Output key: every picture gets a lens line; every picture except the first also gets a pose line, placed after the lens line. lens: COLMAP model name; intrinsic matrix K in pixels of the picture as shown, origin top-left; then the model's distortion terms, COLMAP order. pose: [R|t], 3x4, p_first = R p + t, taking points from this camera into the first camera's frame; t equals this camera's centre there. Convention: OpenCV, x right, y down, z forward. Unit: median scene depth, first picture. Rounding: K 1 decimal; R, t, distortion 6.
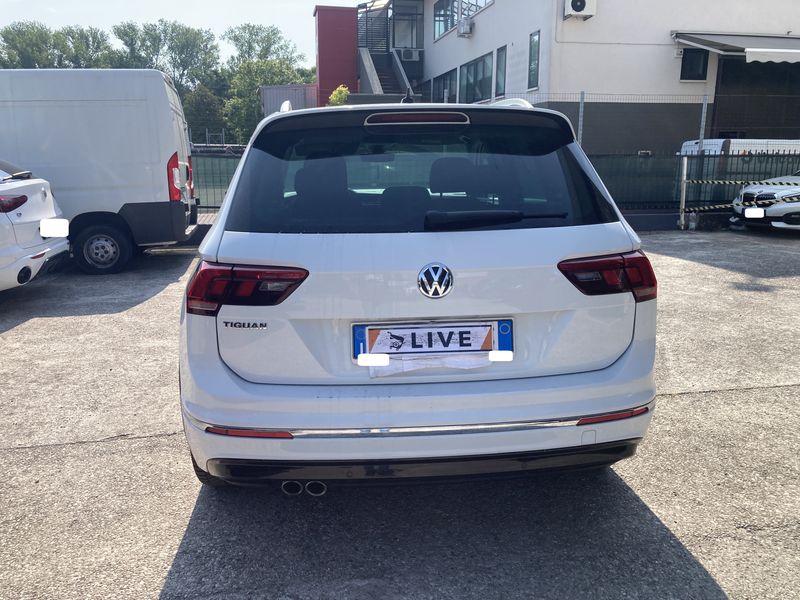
lens RADIAL K [[663.9, 0, 389.1], [0, 663.9, 287.5], [0, 0, 1]] dist [0.017600, -0.006841]
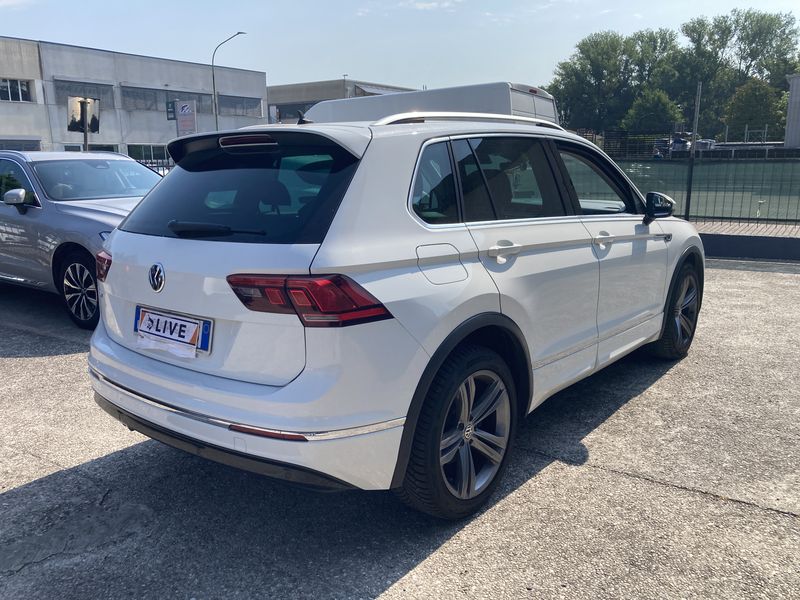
lens RADIAL K [[658.0, 0, 390.3], [0, 658.0, 299.3], [0, 0, 1]] dist [0.048819, -0.064310]
pose [[0.710252, 0.136963, -0.690495, 0.164636], [-0.124315, 0.989877, 0.068474, -0.014519], [0.692883, 0.037205, 0.720089, 0.058708]]
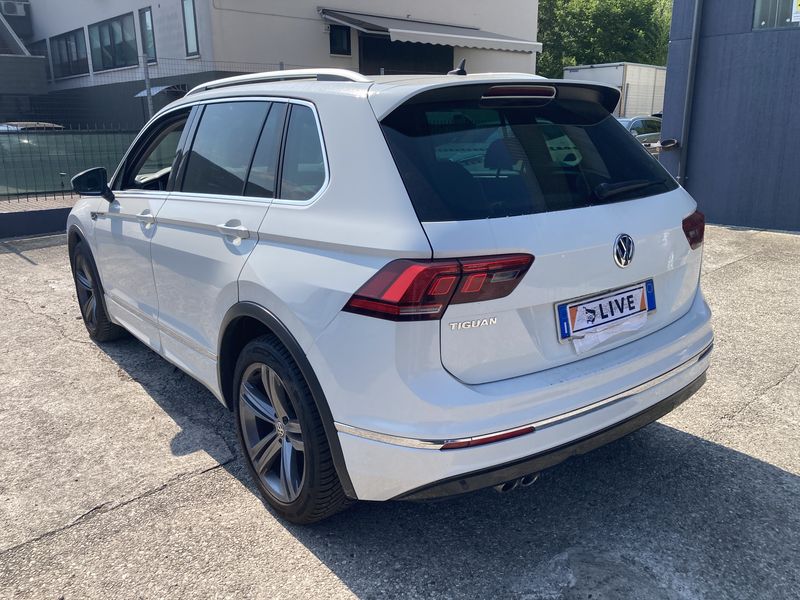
lens RADIAL K [[658.0, 0, 390.3], [0, 658.0, 299.3], [0, 0, 1]] dist [0.048819, -0.064310]
pose [[0.843897, -0.147302, 0.515888, -0.107228], [0.116195, 0.988929, 0.092296, -0.010038], [-0.523772, -0.017945, 0.851669, 0.041968]]
